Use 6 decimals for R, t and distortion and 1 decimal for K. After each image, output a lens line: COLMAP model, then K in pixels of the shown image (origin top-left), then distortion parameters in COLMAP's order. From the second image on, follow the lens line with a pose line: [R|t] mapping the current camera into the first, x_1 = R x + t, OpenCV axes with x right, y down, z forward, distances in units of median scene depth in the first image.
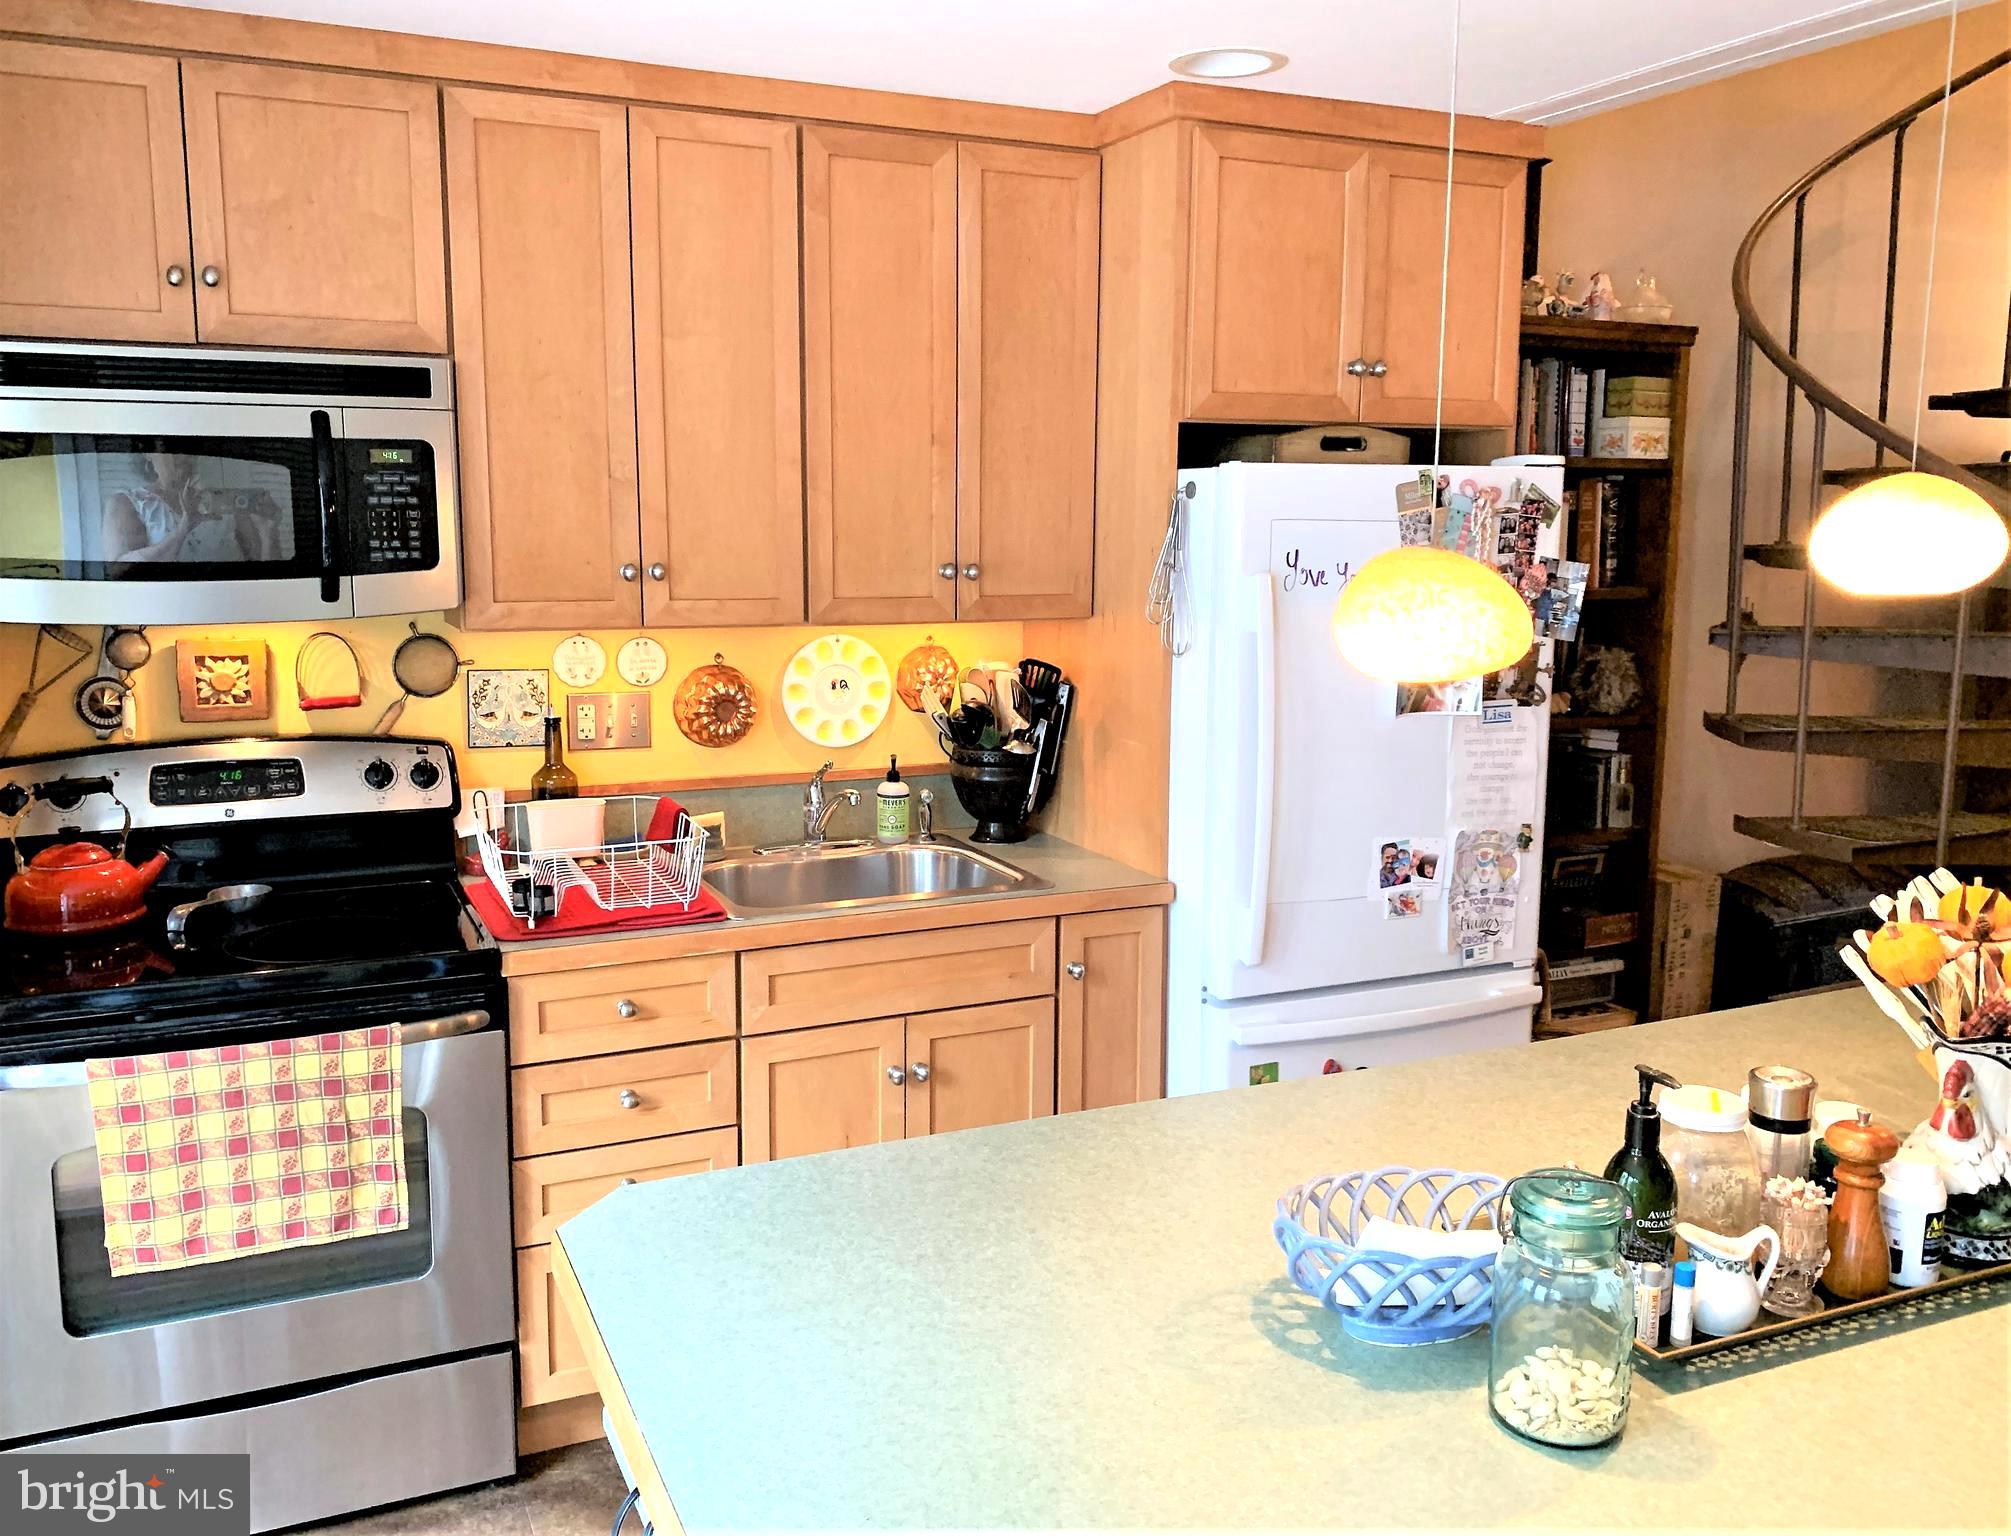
lens RADIAL K [[1606.3, 0, 1002.4], [0, 1606.3, 772.1], [0, 0, 1]] dist [0.033951, -0.005085]
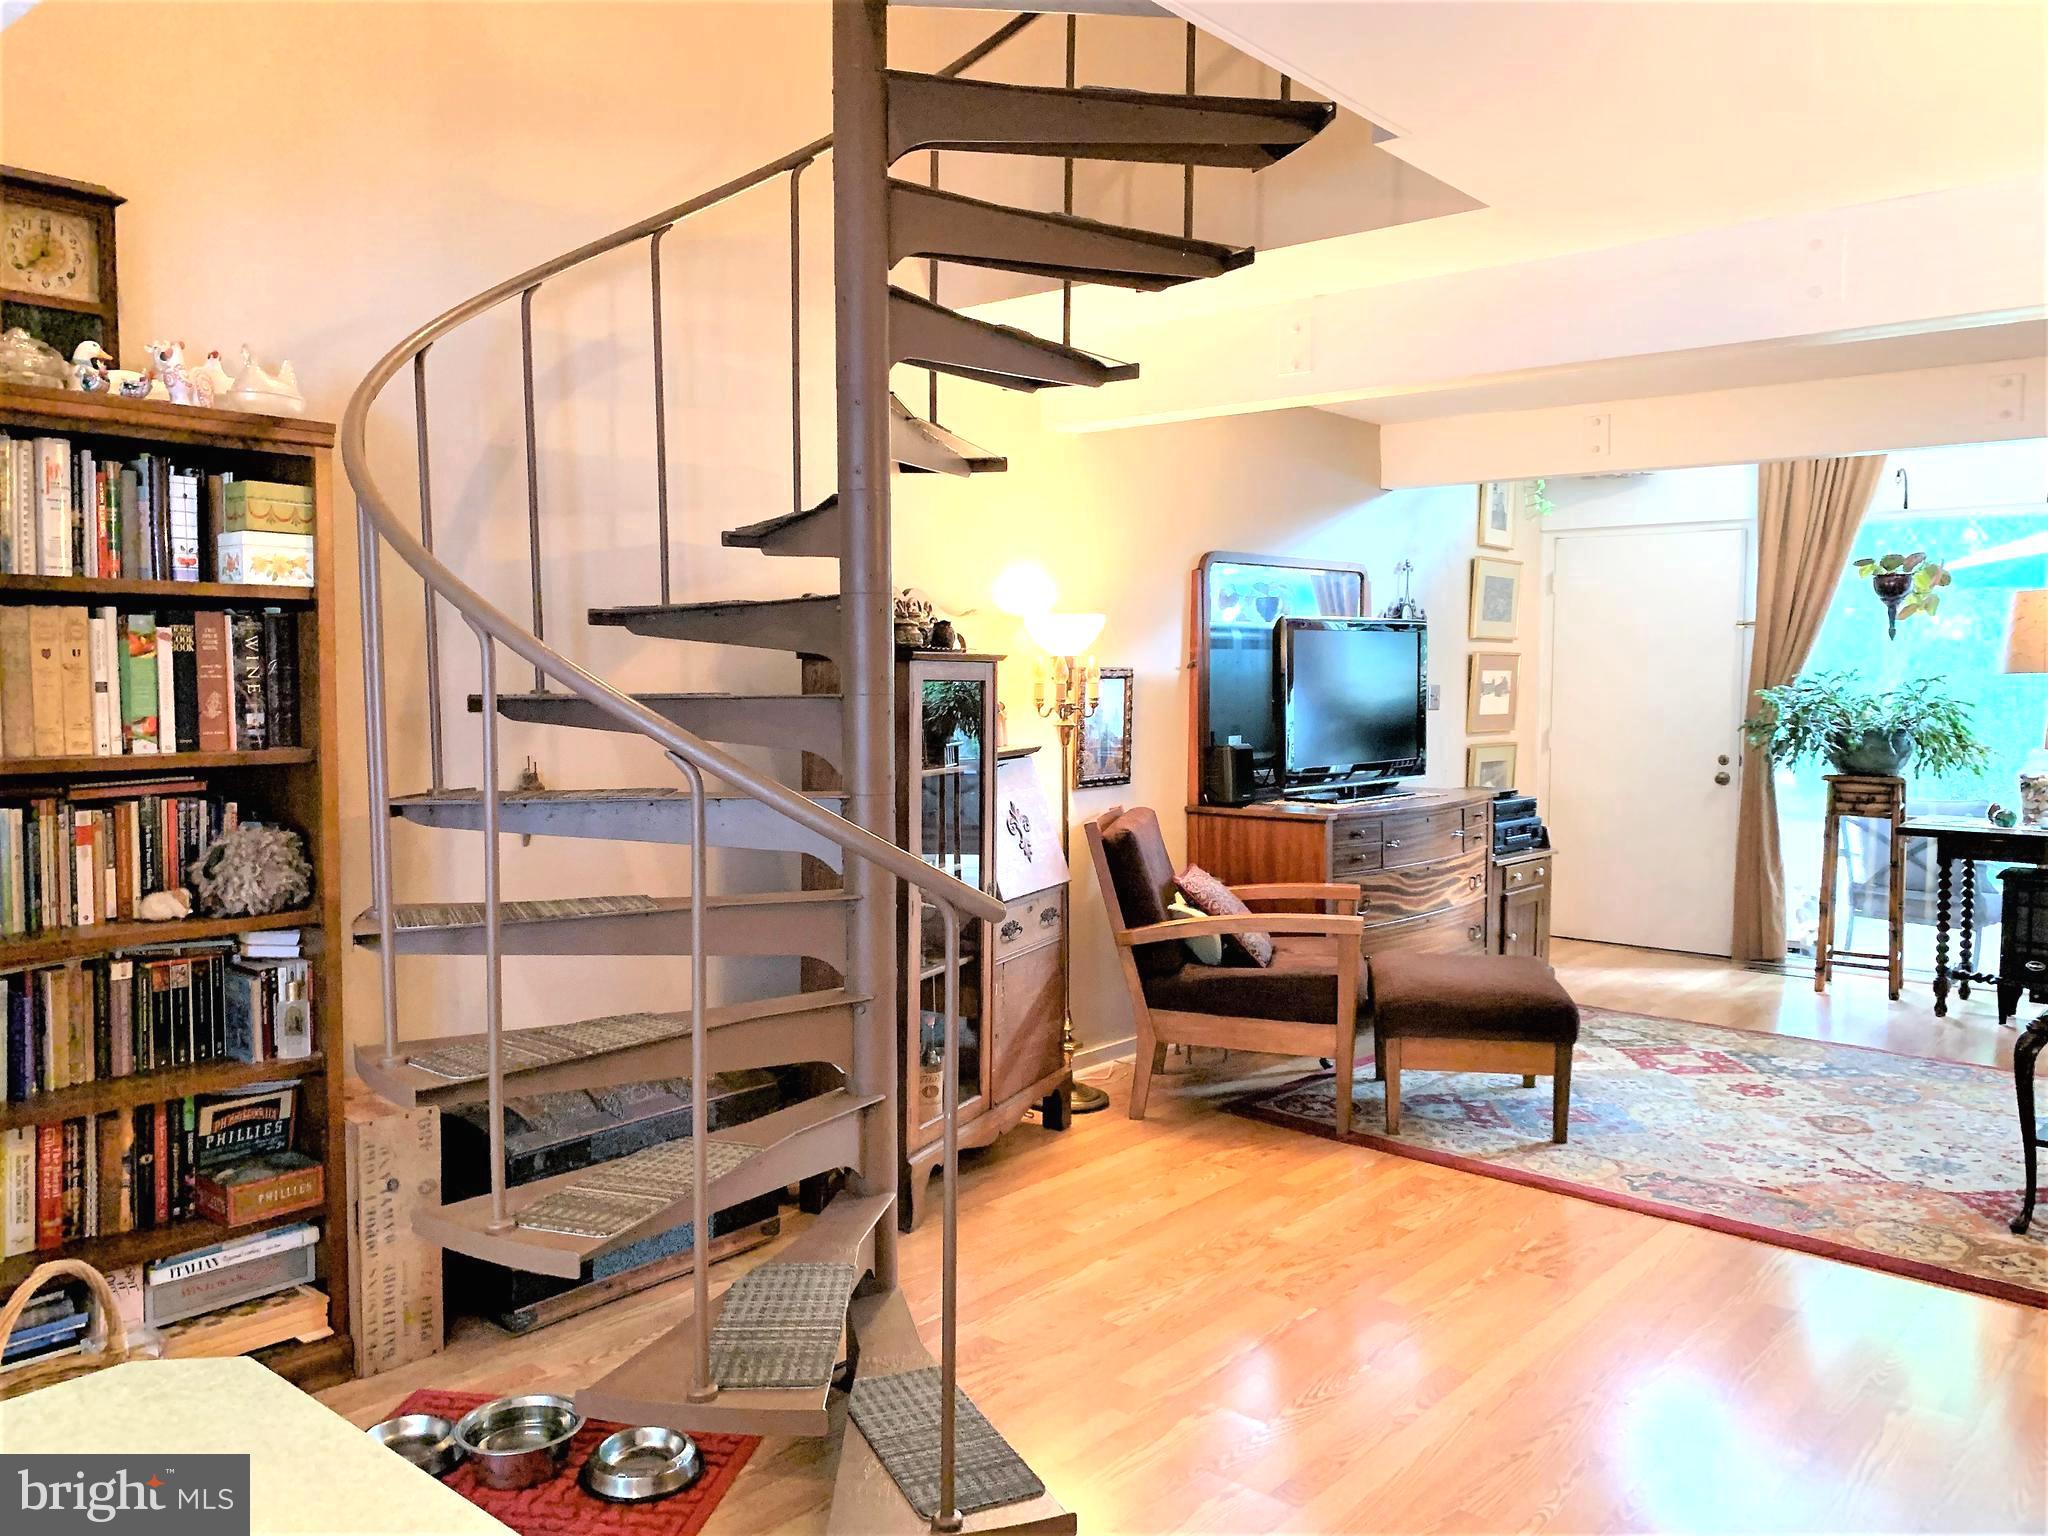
lens RADIAL K [[1567.6, 0, 1021.4], [0, 1567.6, 758.6], [0, 0, 1]] dist [0.012035, -0.029672]
pose [[0.910589, -0.024671, 0.412576, 0.544386], [0.059329, 0.995681, -0.071405, -0.046903], [-0.409033, 0.089499, 0.908120, 0.227744]]
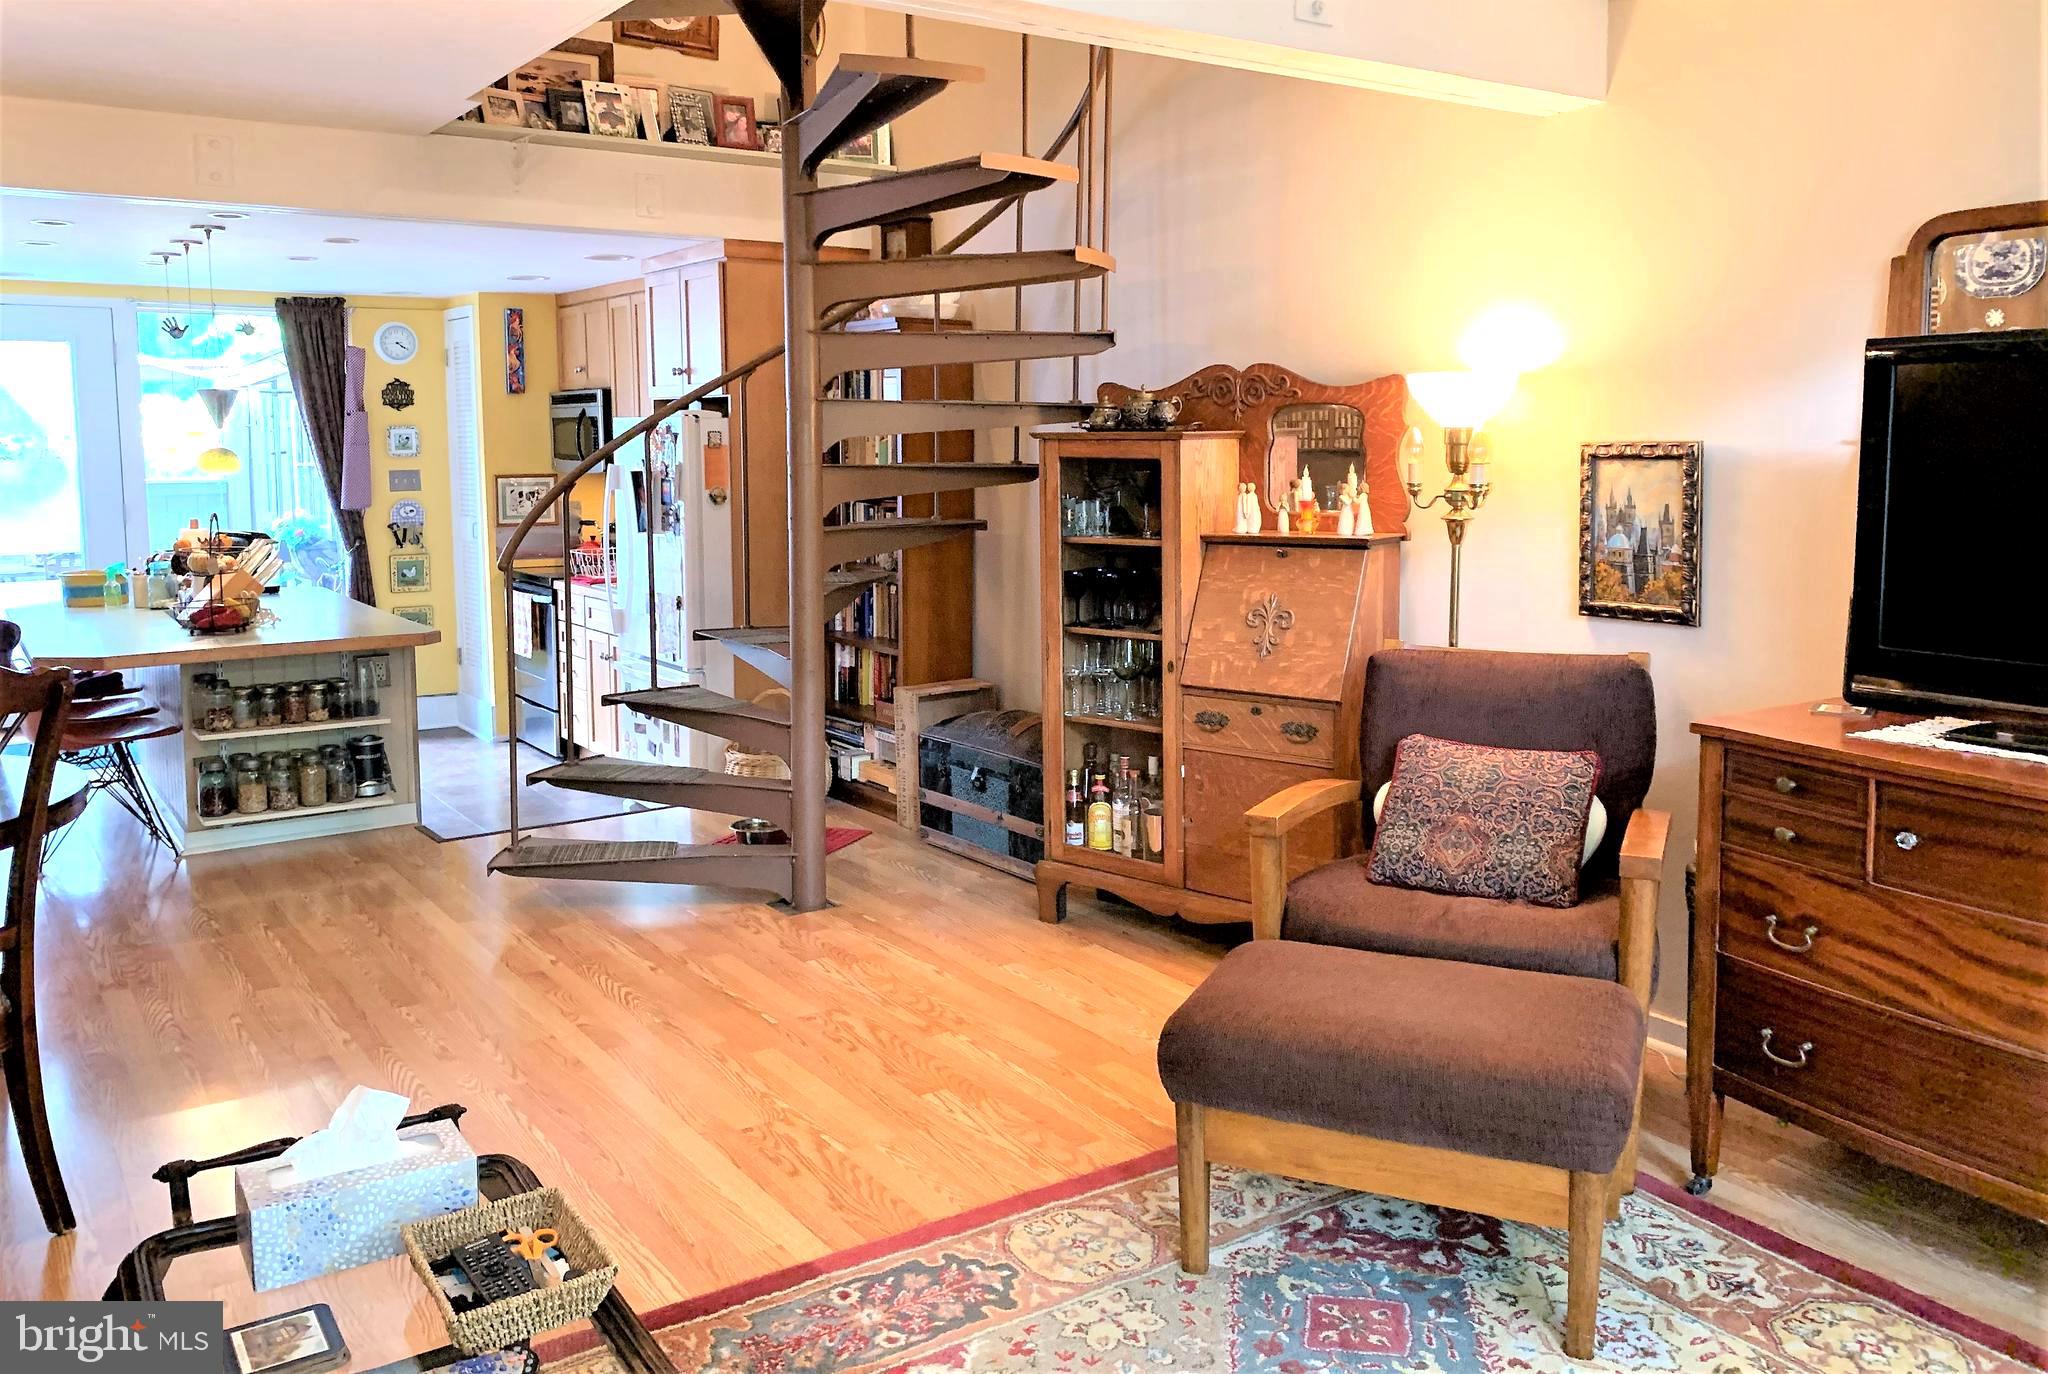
lens RADIAL K [[1577.8, 0, 1045.2], [0, 1577.8, 678.0], [0, 0, 1]] dist [0.001685, 0.000086]
pose [[0.195976, 0.148080, -0.969364, 2.559128], [-0.146494, 0.981861, 0.120372, -0.180814], [0.969605, 0.118415, 0.214114, 1.182534]]
